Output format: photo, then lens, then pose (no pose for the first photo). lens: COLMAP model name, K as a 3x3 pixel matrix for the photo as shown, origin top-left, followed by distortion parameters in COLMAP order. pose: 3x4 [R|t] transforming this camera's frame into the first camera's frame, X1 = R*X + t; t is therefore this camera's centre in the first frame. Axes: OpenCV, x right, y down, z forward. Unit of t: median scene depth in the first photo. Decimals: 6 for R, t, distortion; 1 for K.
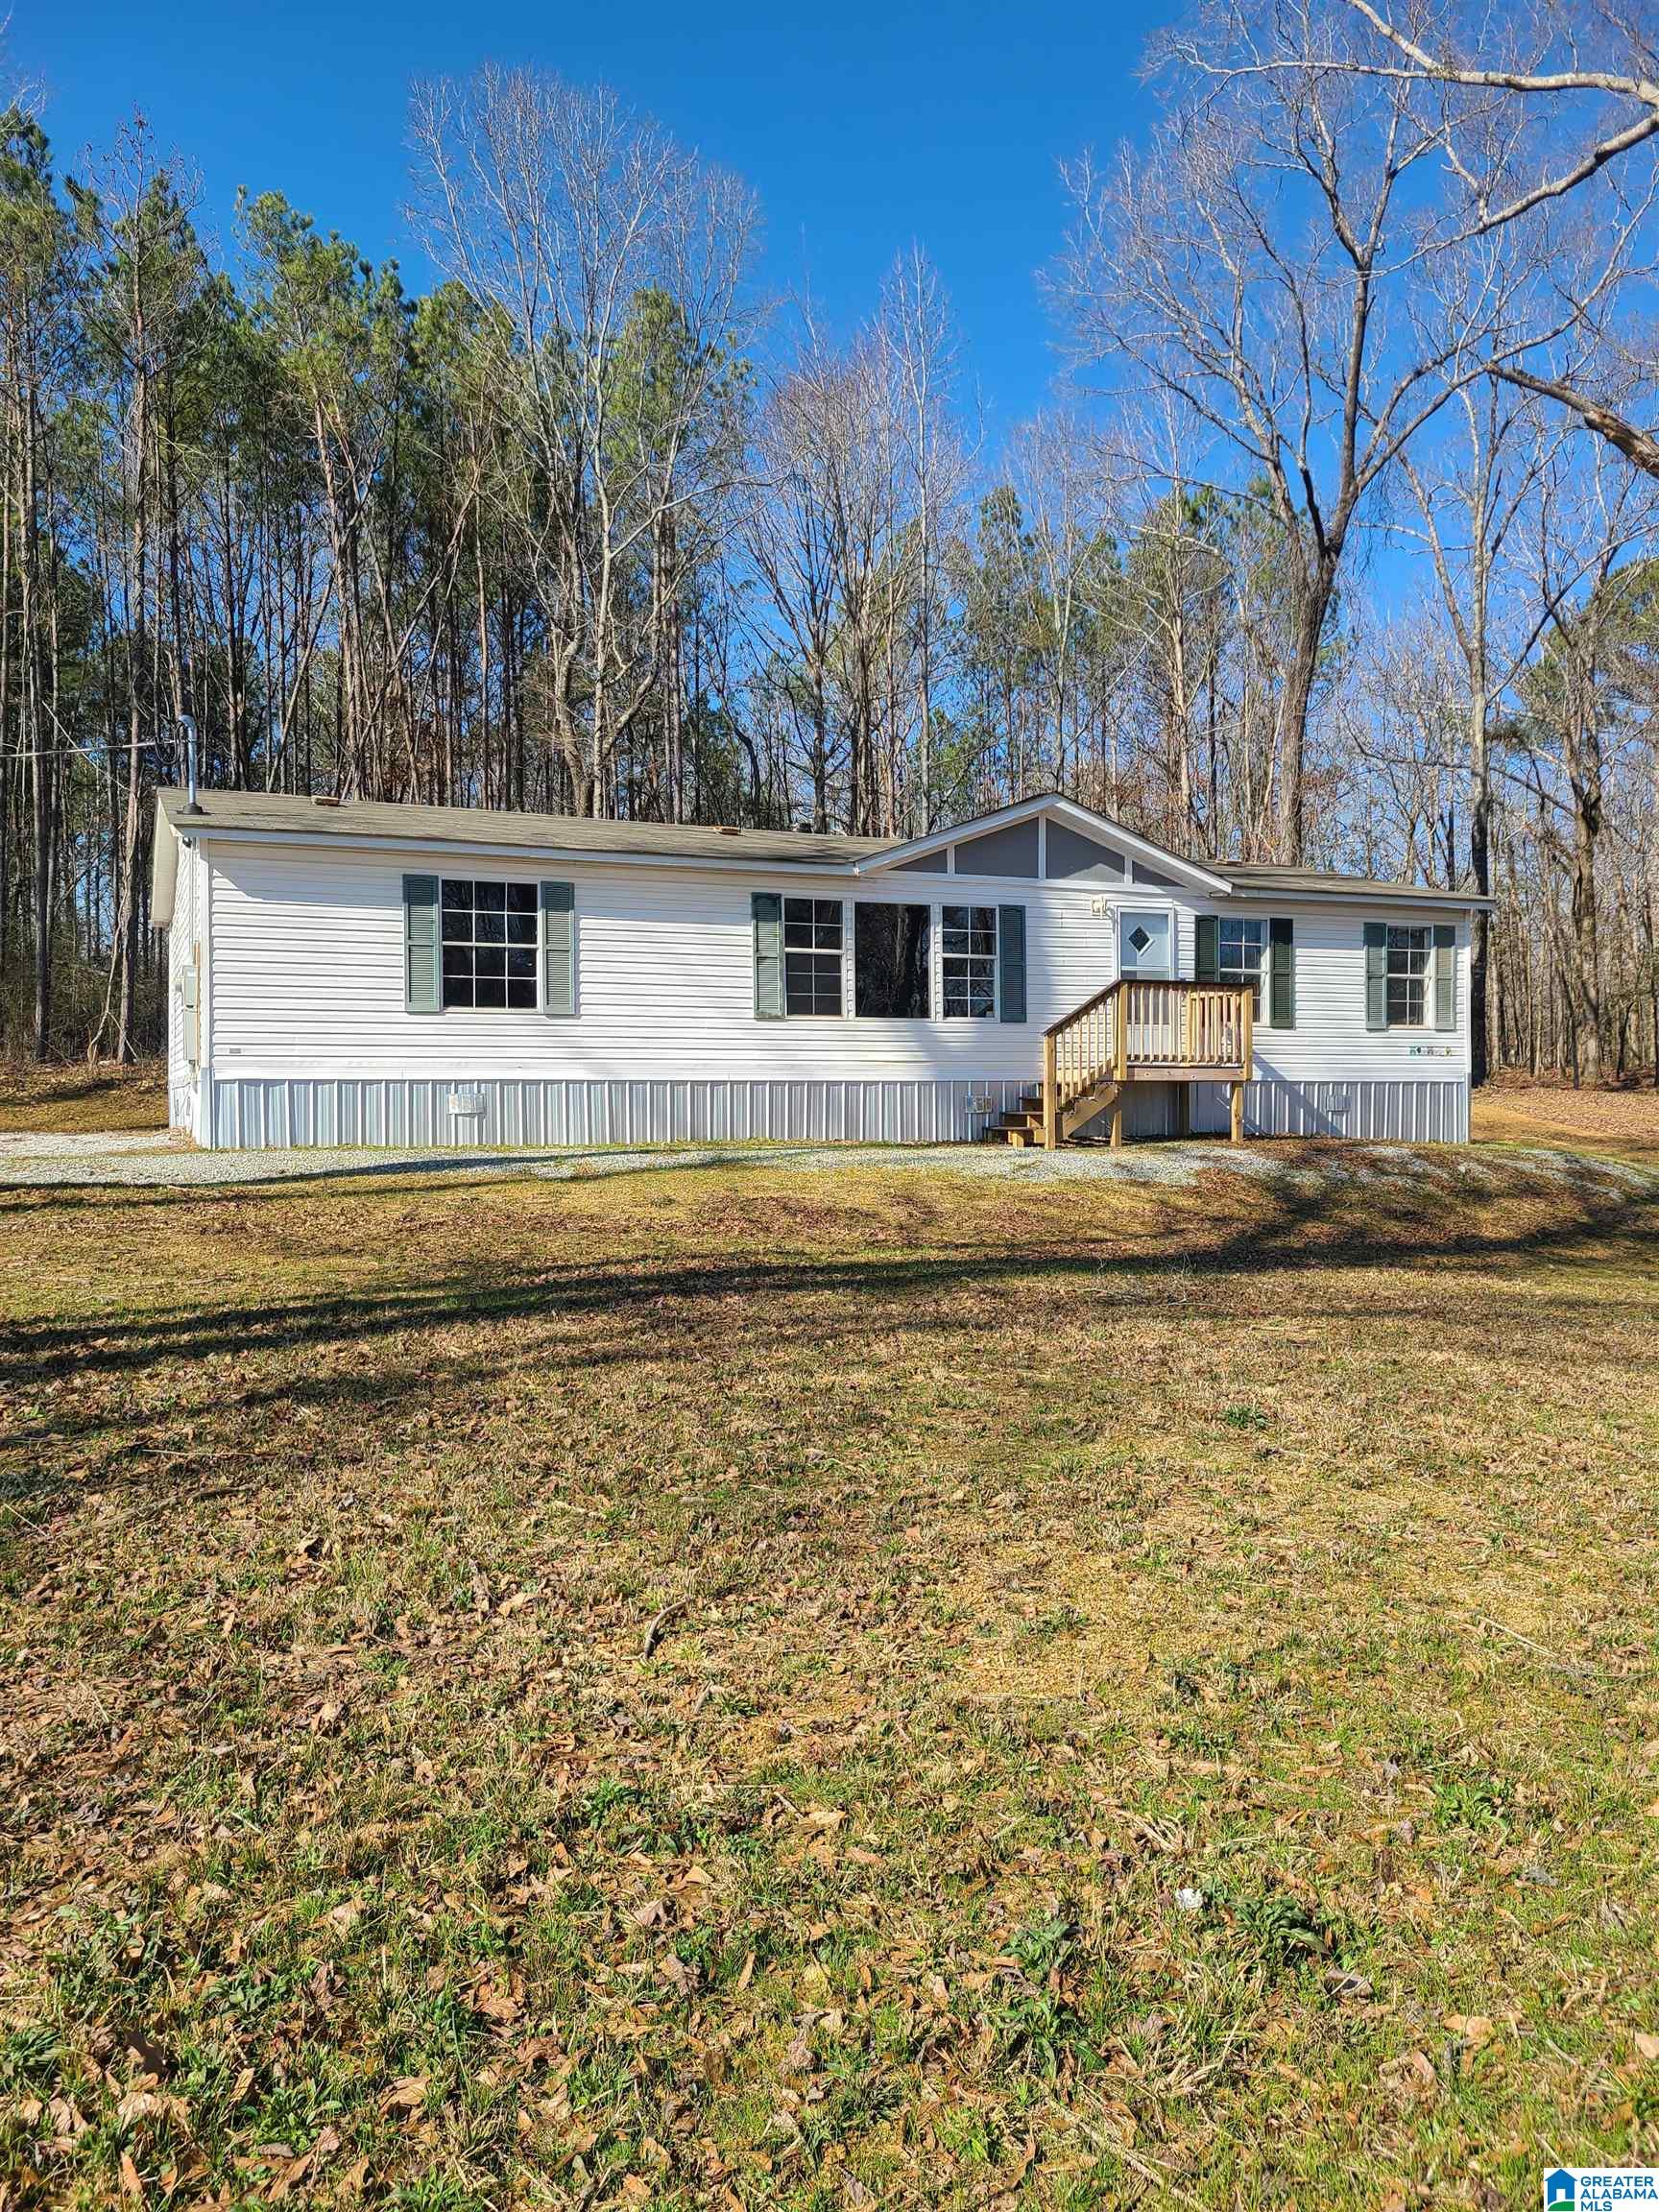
lens RADIAL K [[1620.4, 0, 825.7], [0, 1620.4, 1124.6], [0, 0, 1]] dist [0.034750, -0.022822]
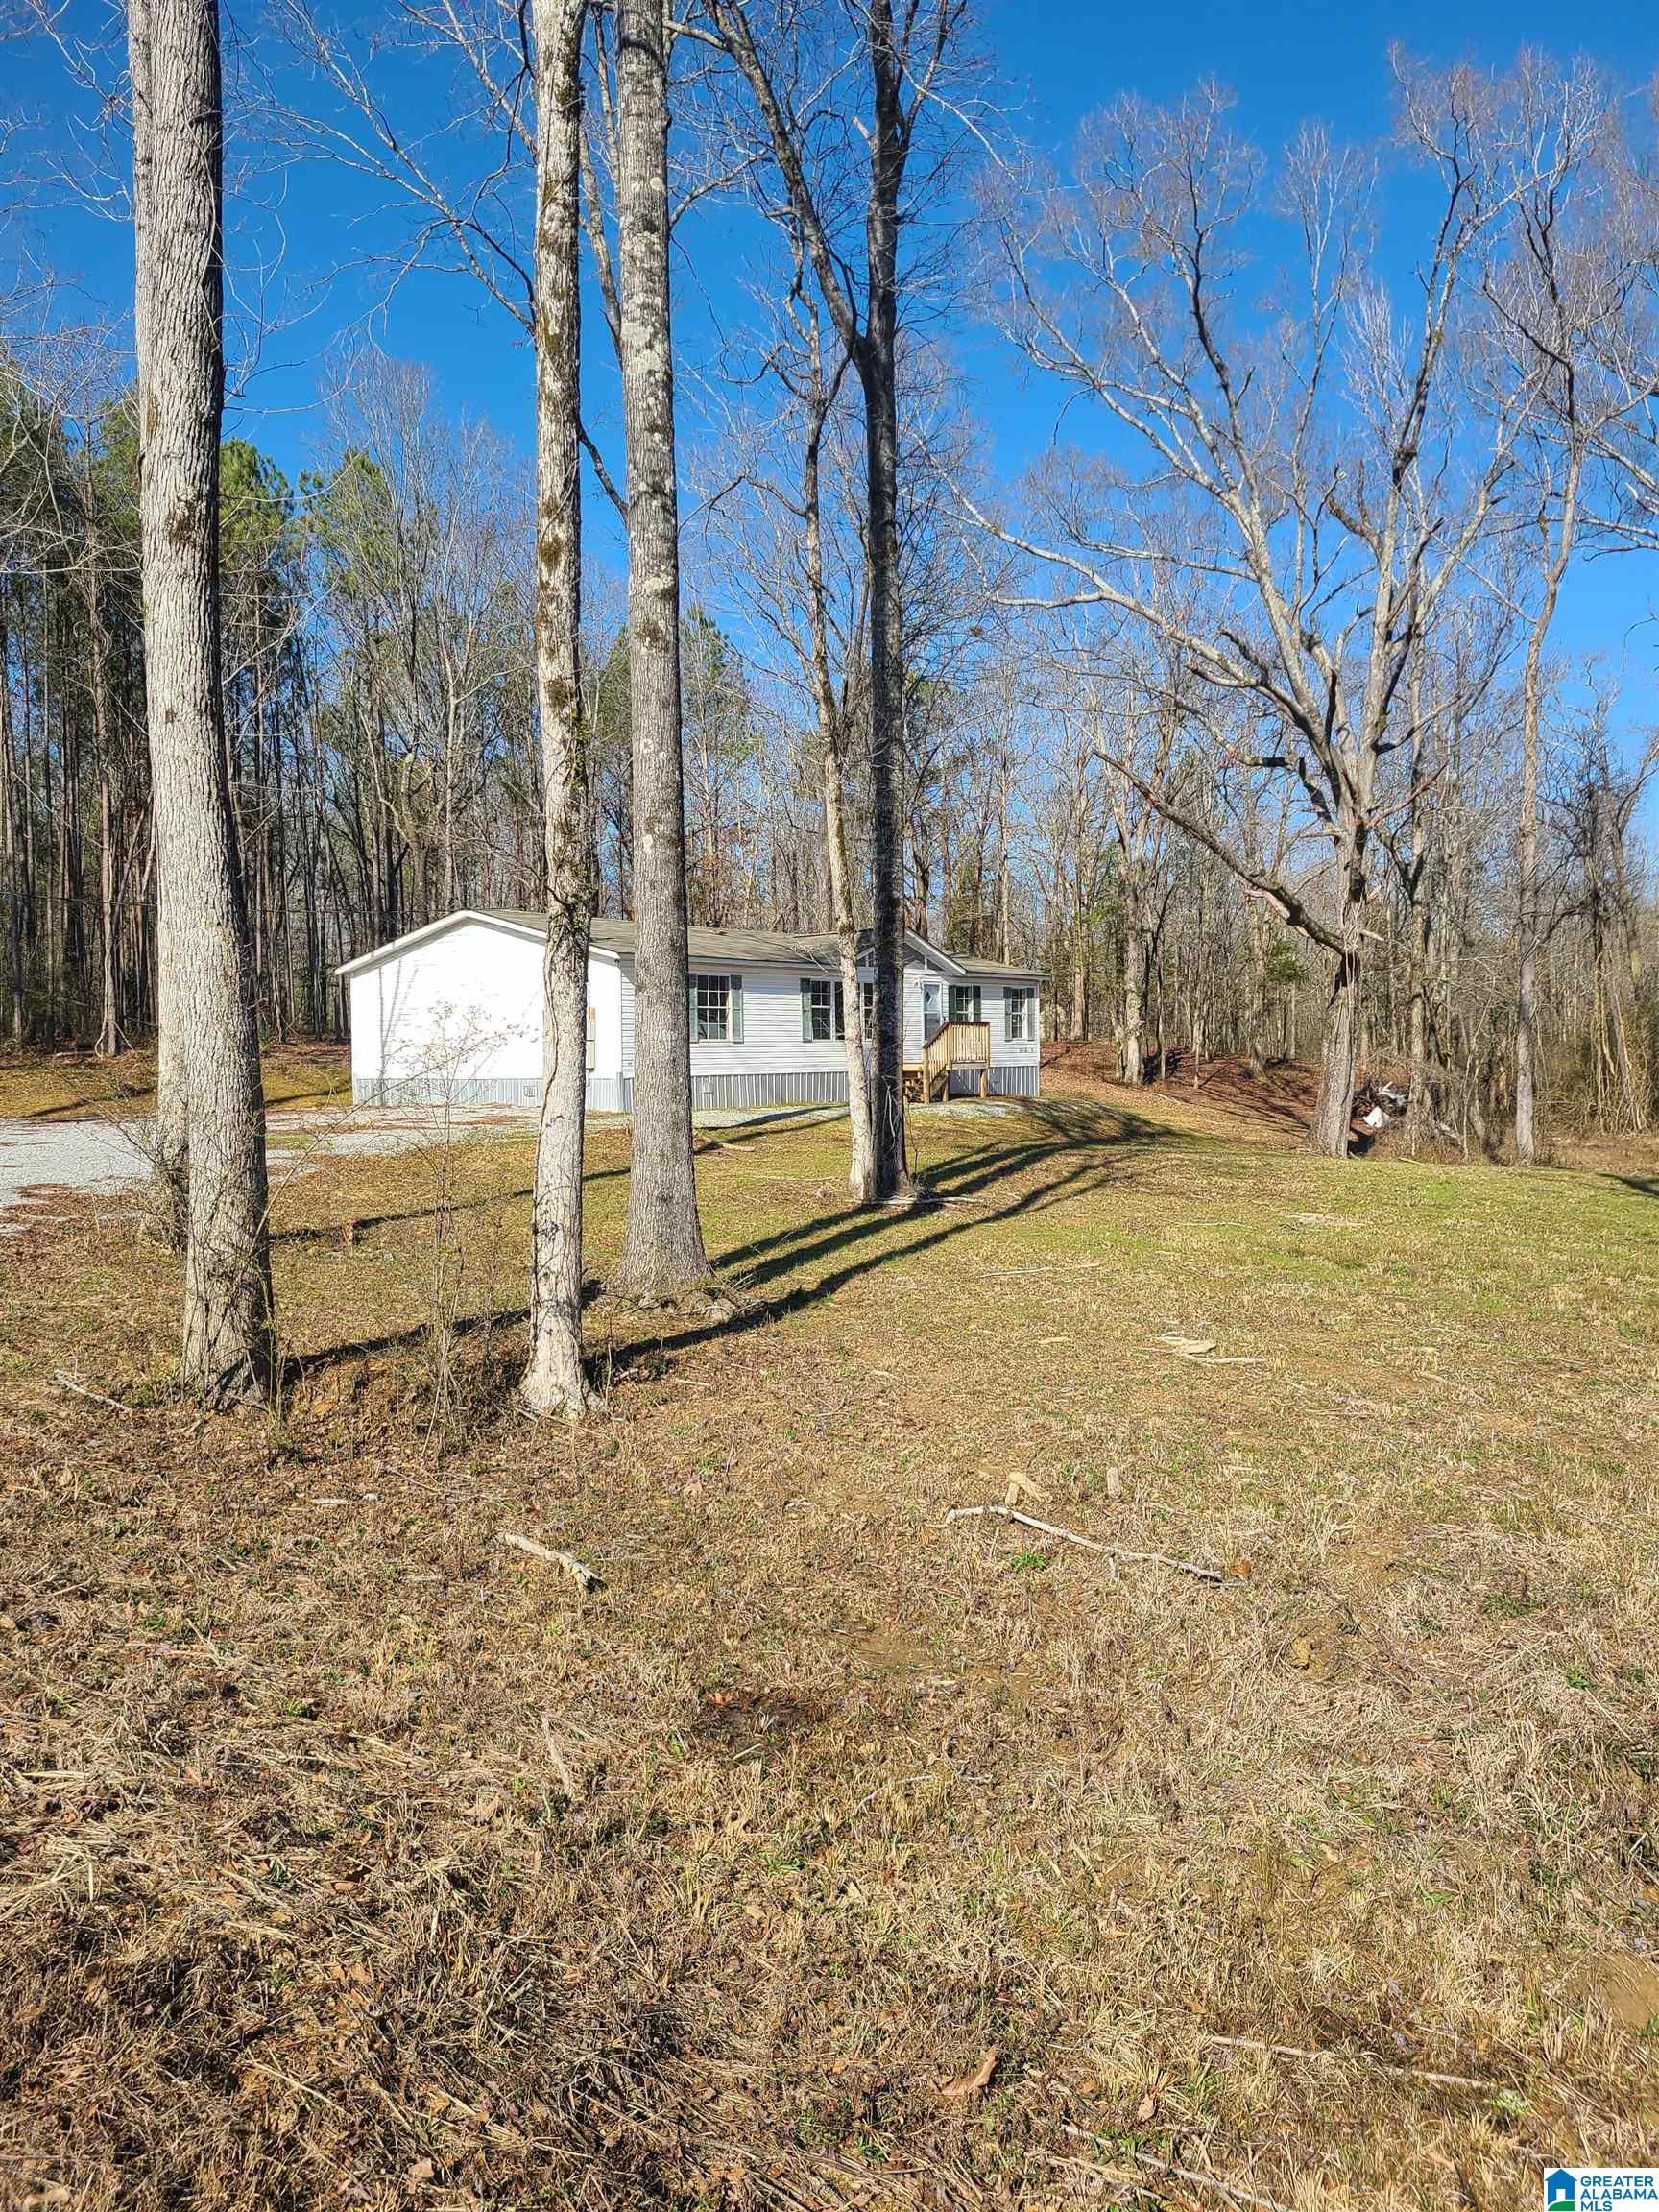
lens RADIAL K [[1620.4, 0, 841.1], [0, 1620.4, 1104.6], [0, 0, 1]] dist [0.034750, -0.022822]
pose [[0.865057, -0.025187, 0.501040, -1.047311], [0.017641, 0.999648, 0.019795, -0.028255], [-0.501363, -0.008285, 0.865197, -0.776187]]
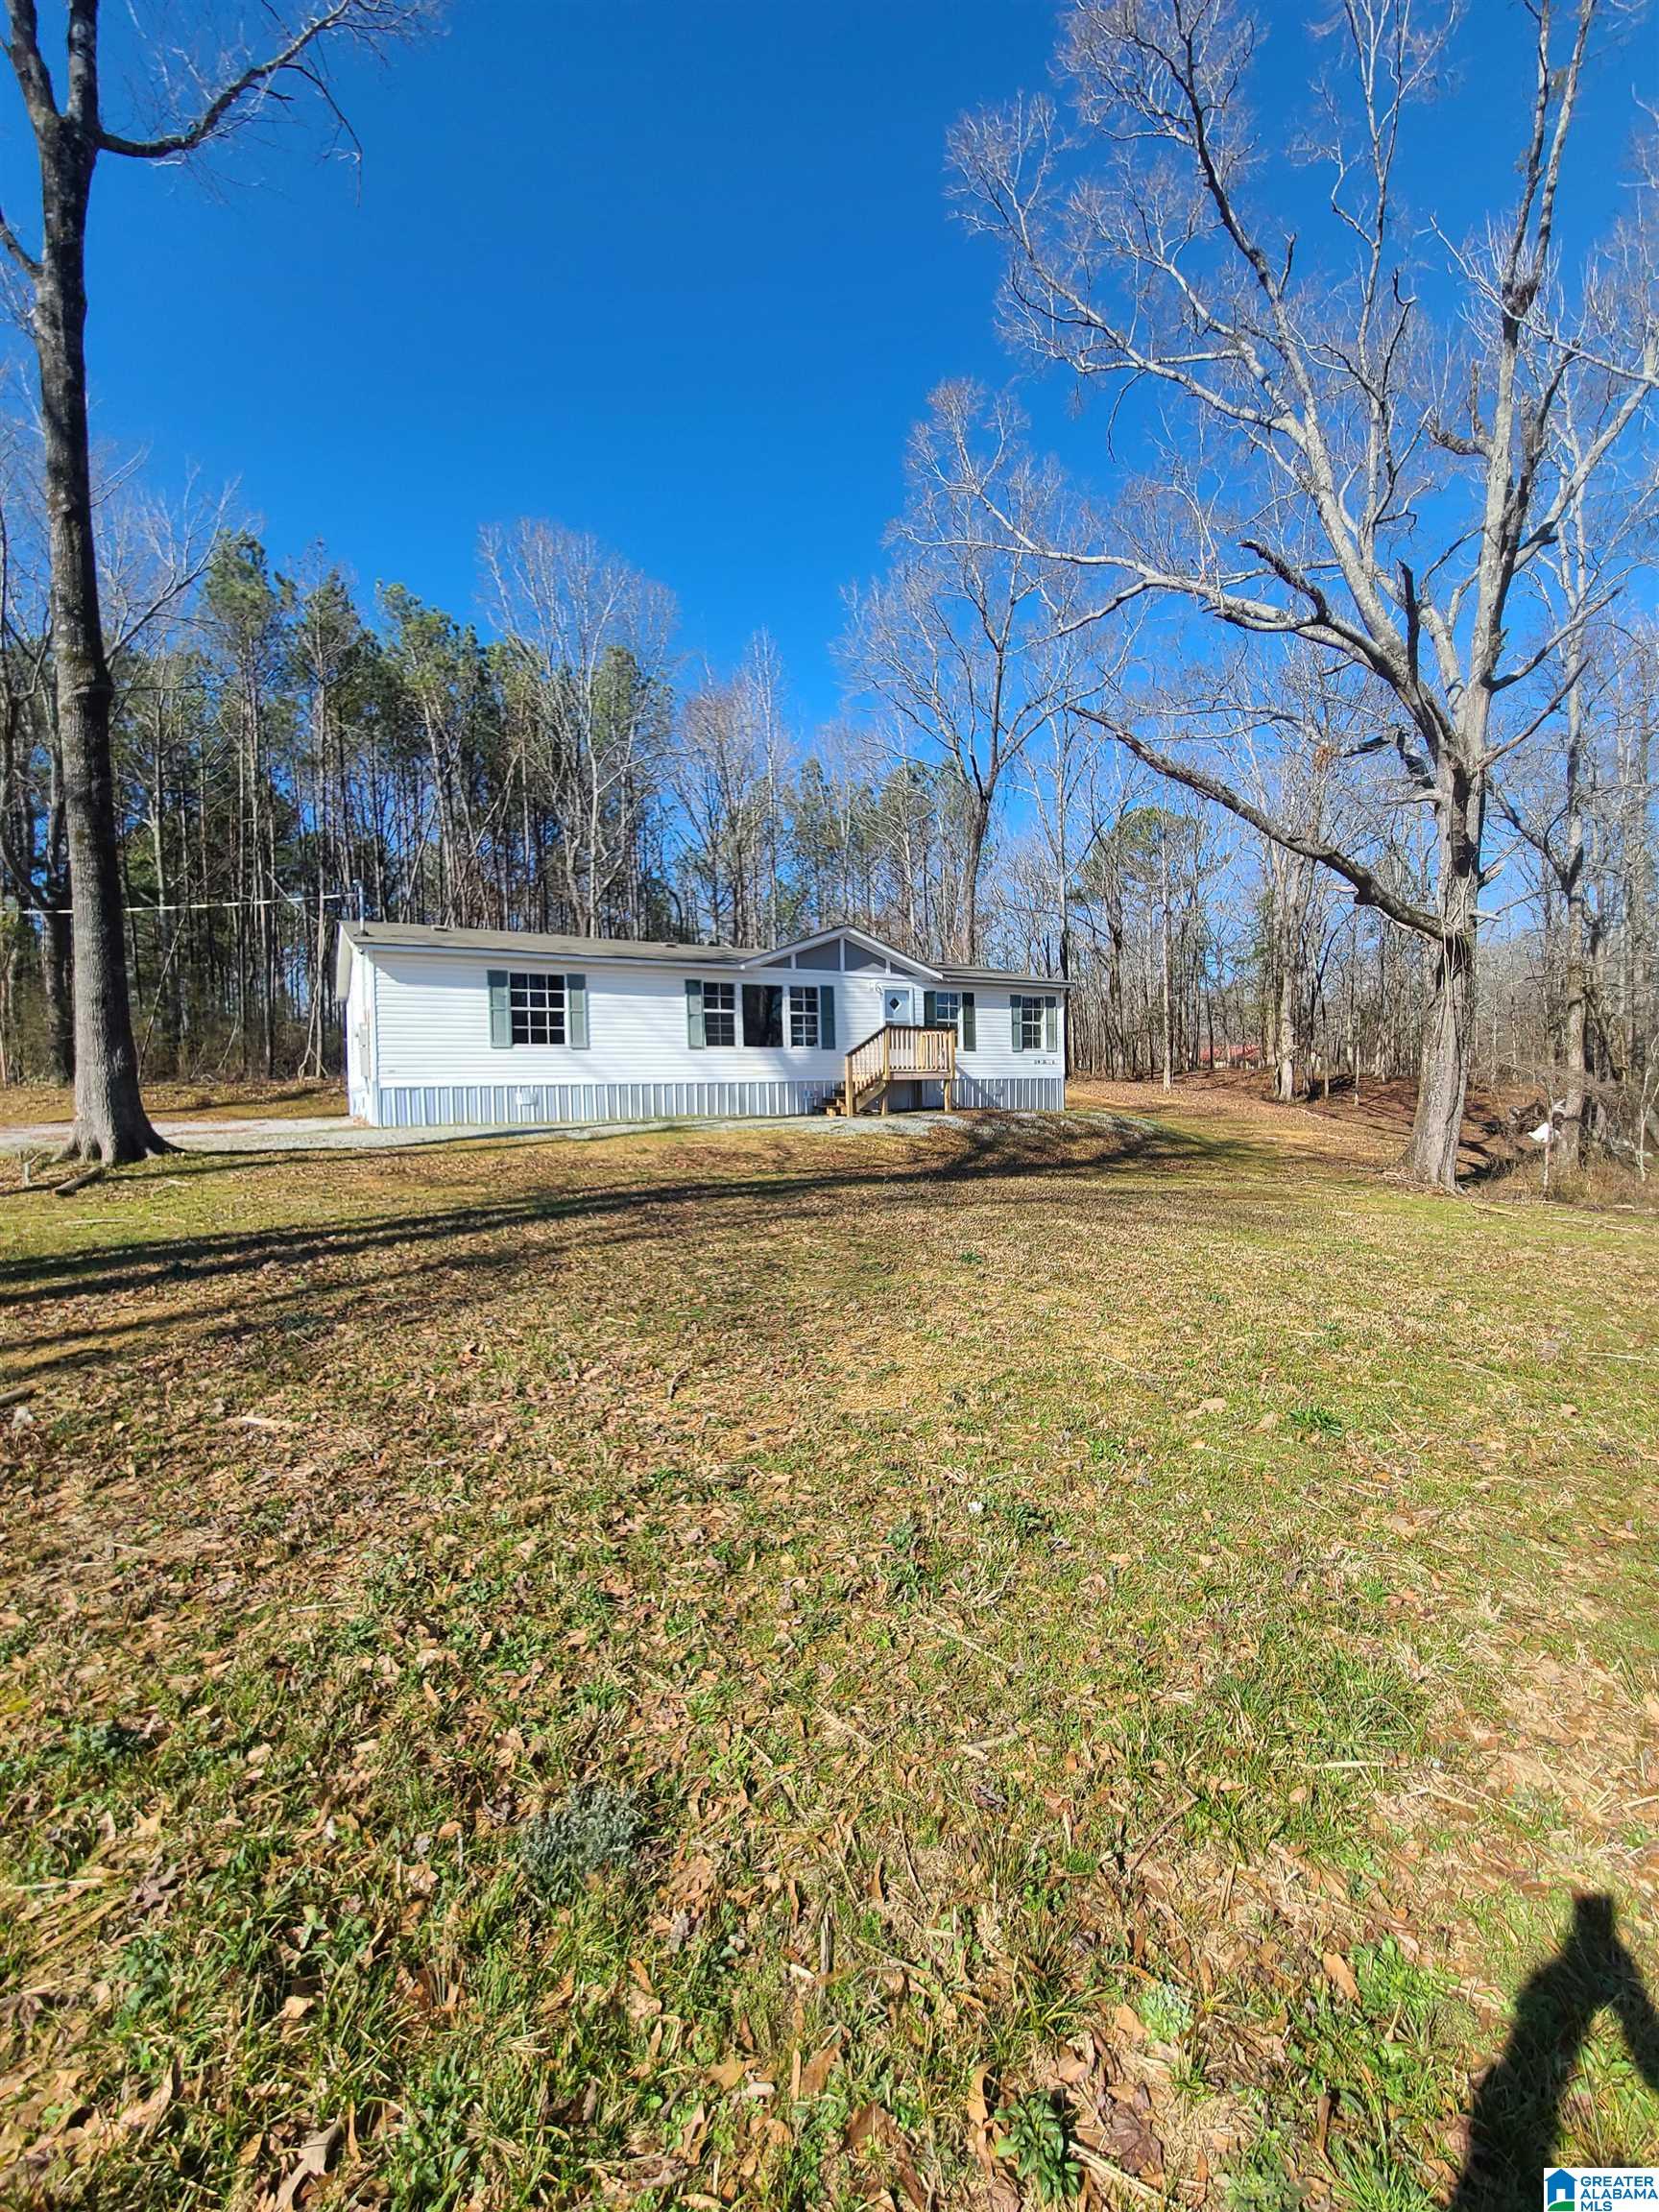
lens RADIAL K [[884.8, 0, 820.4], [0, 884.8, 1117.6], [0, 0, 1]] dist [-0.010803, -0.000830]
pose [[0.993295, -0.019363, 0.113971, -0.011271], [0.017797, 0.999733, 0.014735, -0.000523], [-0.114226, -0.012608, 0.993375, -0.001061]]
